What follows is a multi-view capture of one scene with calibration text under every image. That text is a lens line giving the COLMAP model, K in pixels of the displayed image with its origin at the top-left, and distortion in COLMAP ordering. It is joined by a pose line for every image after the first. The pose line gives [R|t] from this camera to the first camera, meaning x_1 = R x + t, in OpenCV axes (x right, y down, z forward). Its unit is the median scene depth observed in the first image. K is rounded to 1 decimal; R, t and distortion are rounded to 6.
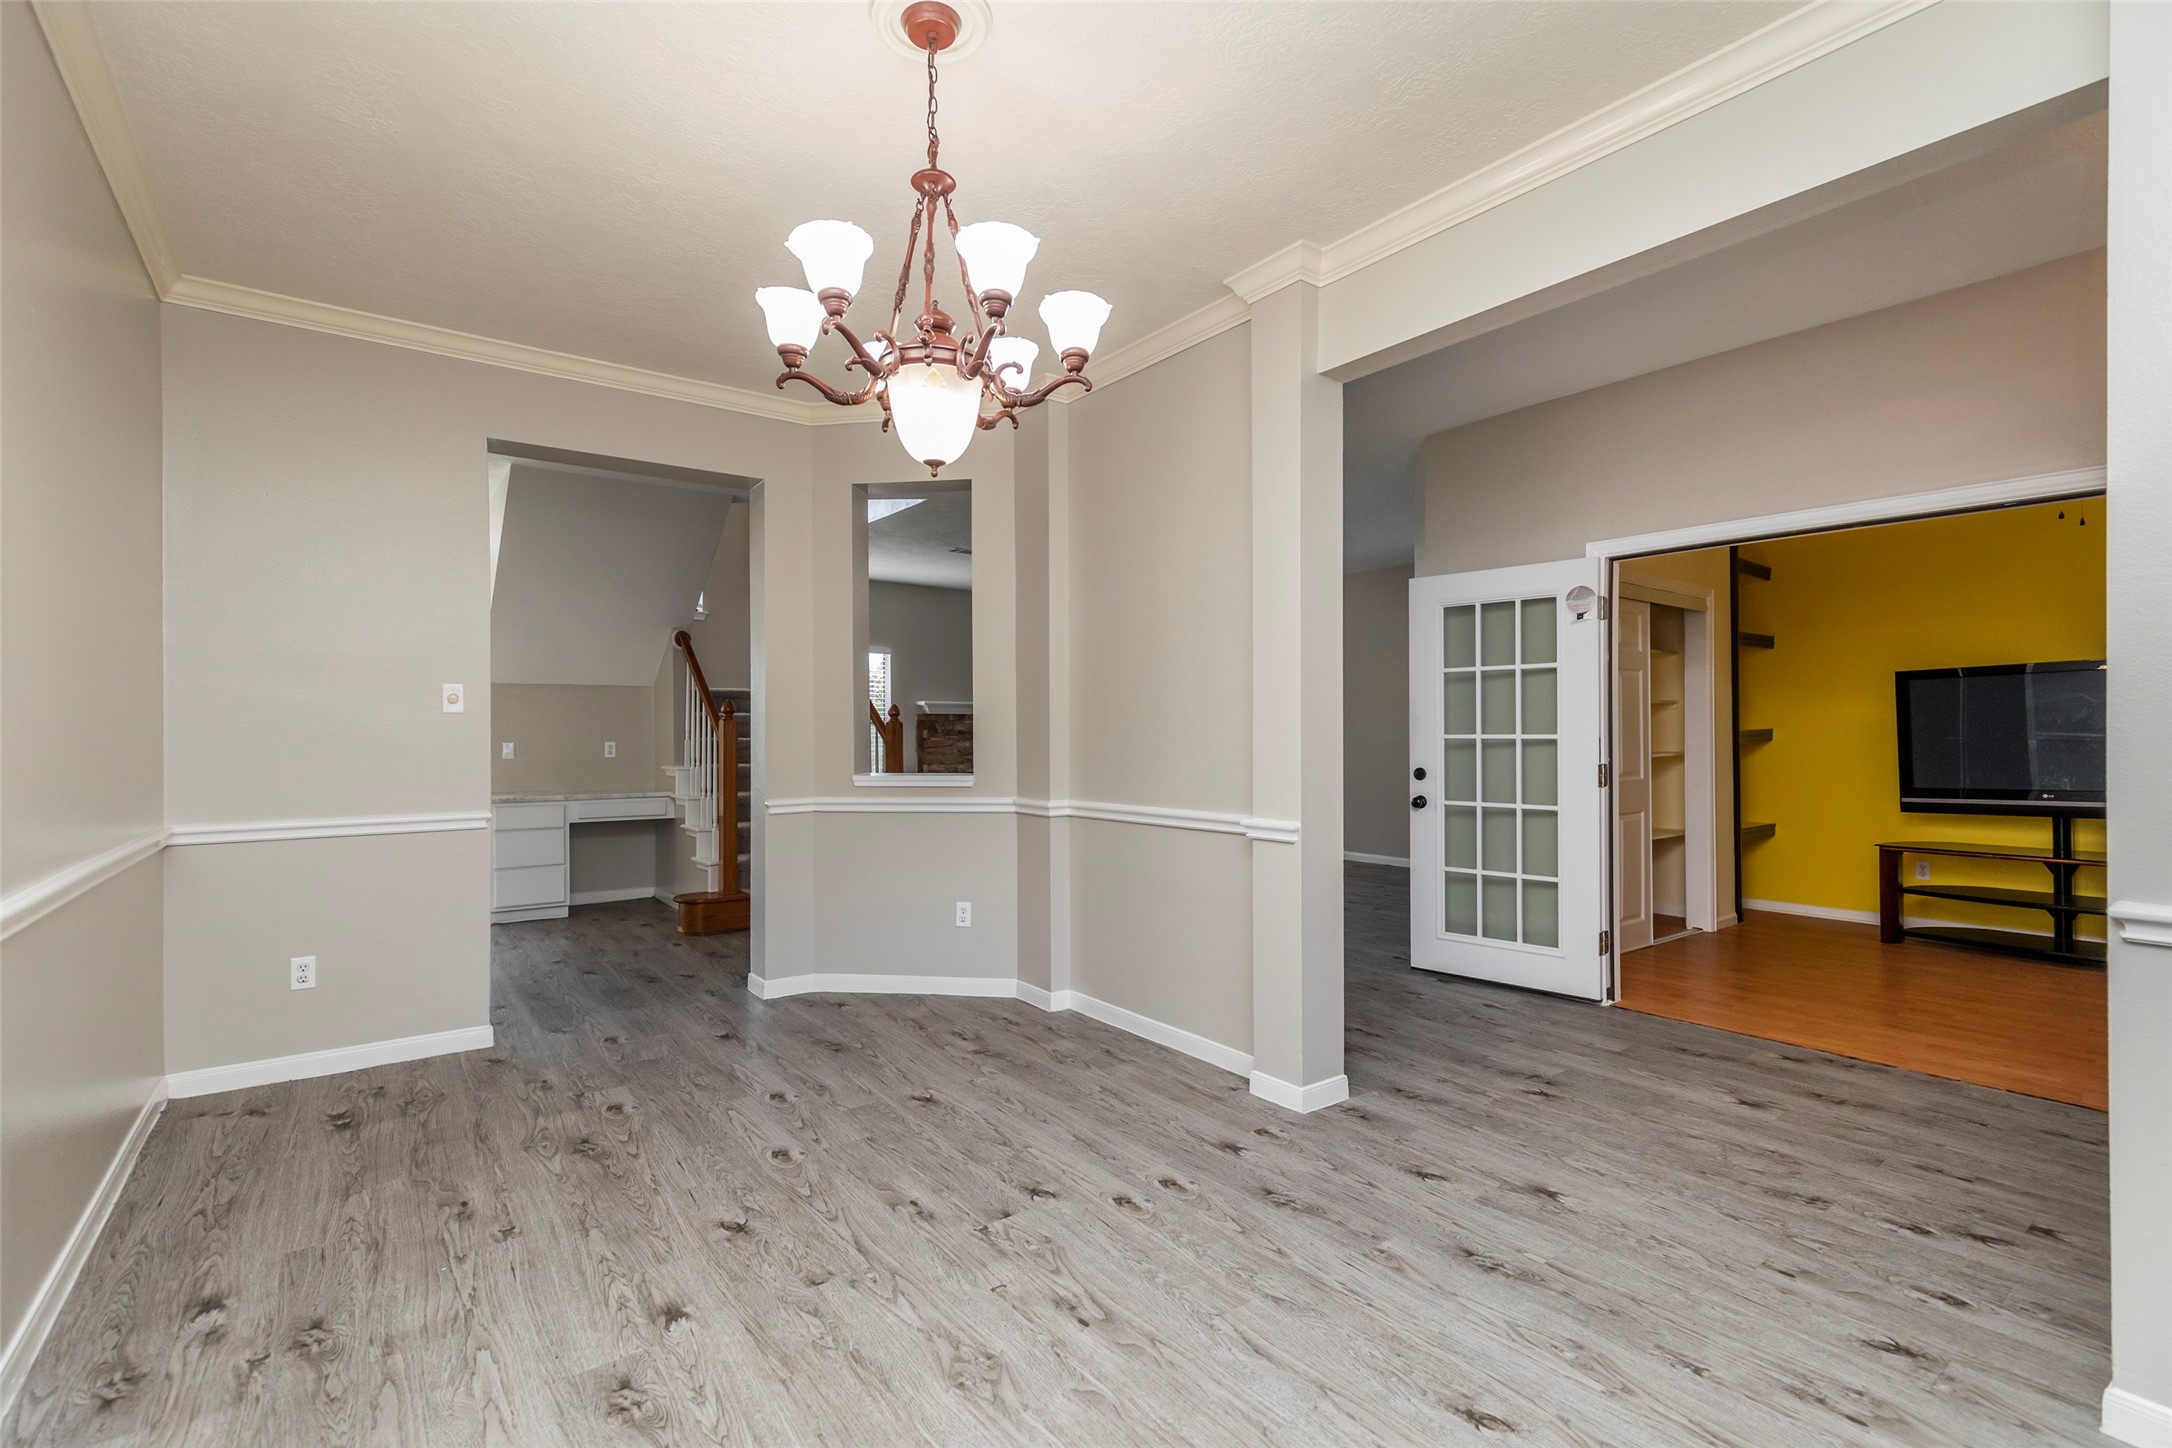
lens RADIAL K [[977.1, 0, 1089.3], [0, 977.1, 714.7], [0, 0, 1]] dist [0.009192, -0.001903]
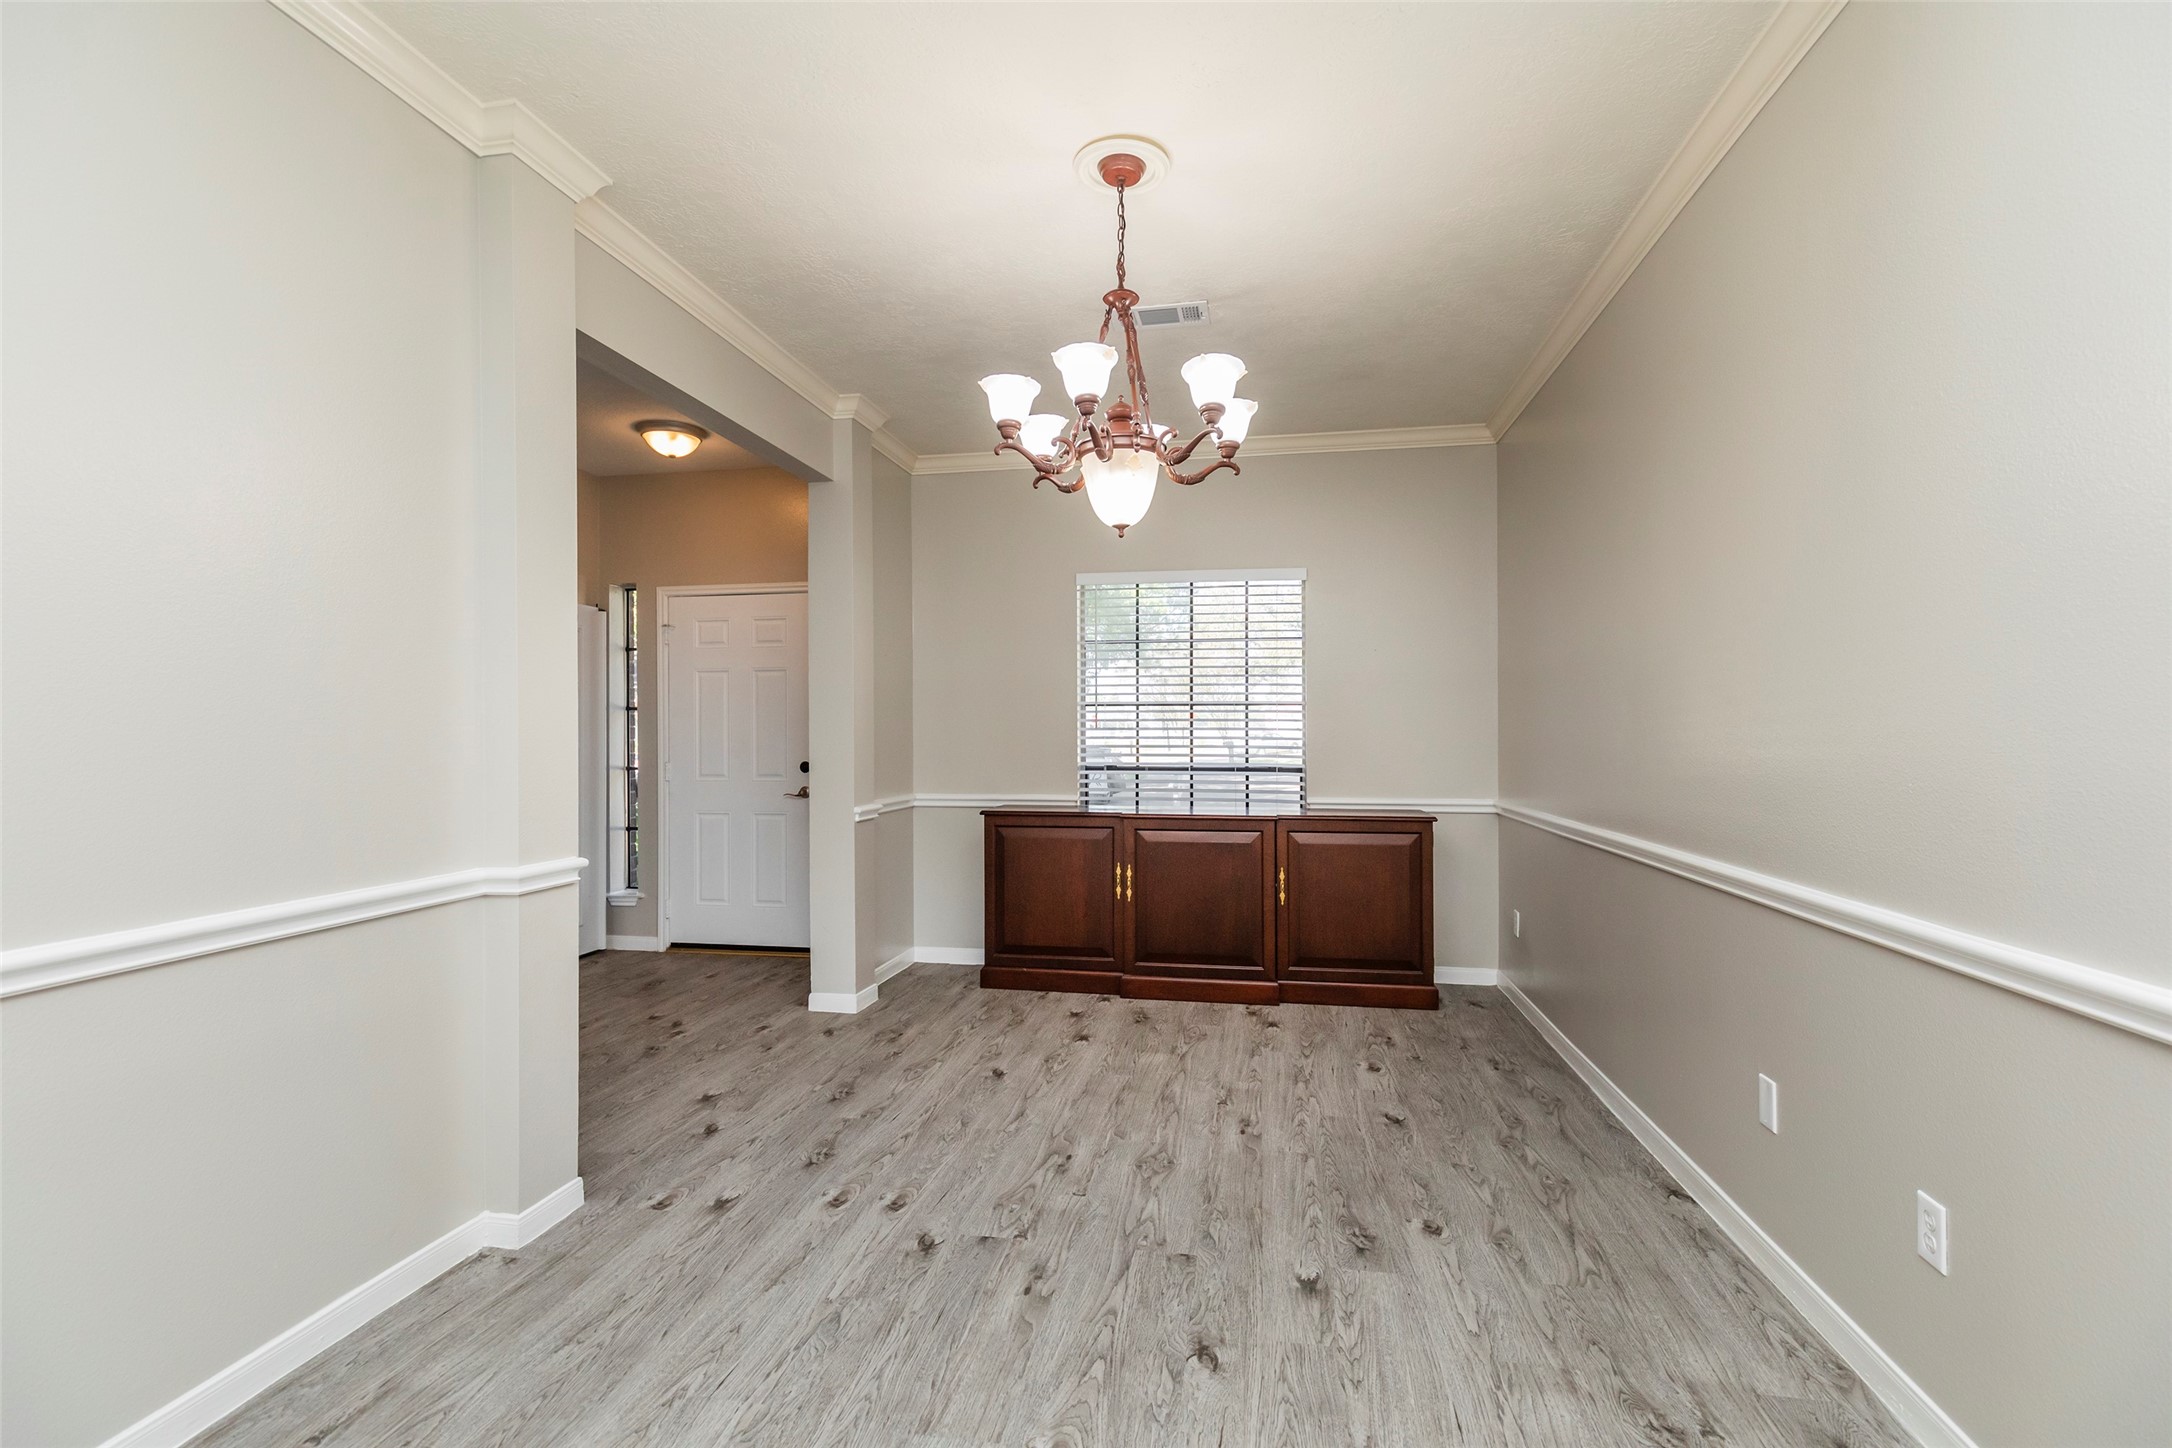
lens RADIAL K [[977.1, 0, 1089.8], [0, 977.1, 733.1], [0, 0, 1]] dist [0.009192, -0.001903]
pose [[-0.683136, 0.006567, 0.730261, -0.886819], [-0.007878, 0.999835, -0.016361, 0.021607], [-0.730248, -0.016930, -0.682972, 1.624182]]
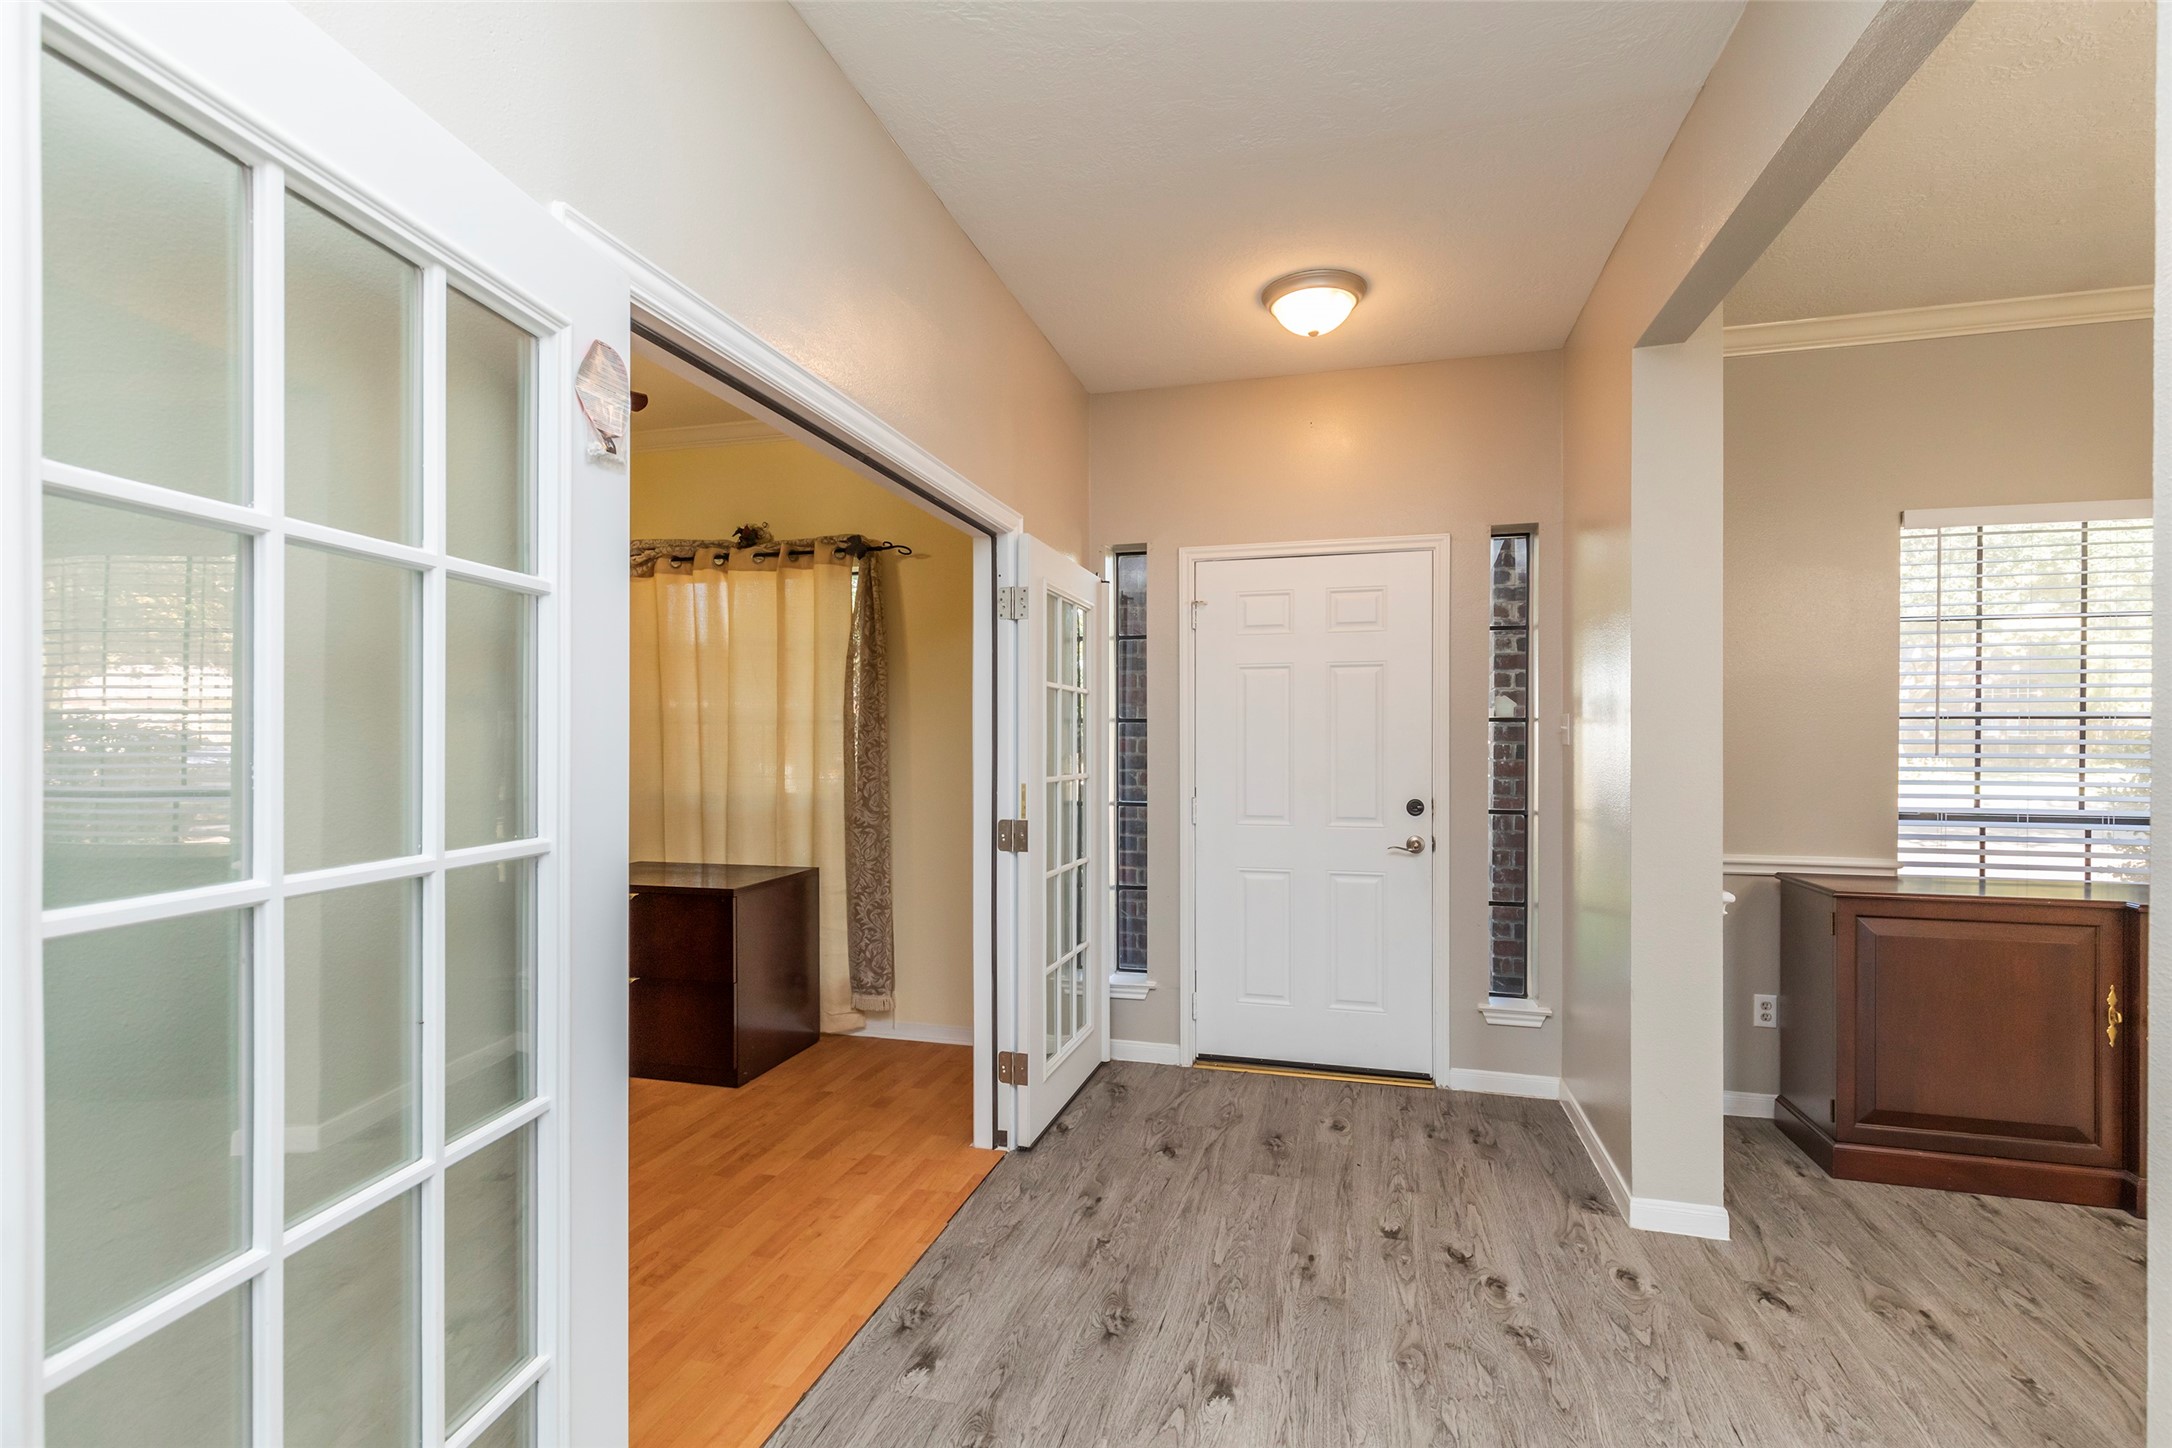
lens RADIAL K [[977.1, 0, 1108.3], [0, 977.1, 747.9], [0, 0, 1]] dist [0.009192, -0.001903]
pose [[-0.622945, 0.001430, 0.782264, 0.308034], [-0.017992, 0.999708, -0.016155, 0.008205], [-0.782059, -0.024138, -0.622737, 1.898206]]
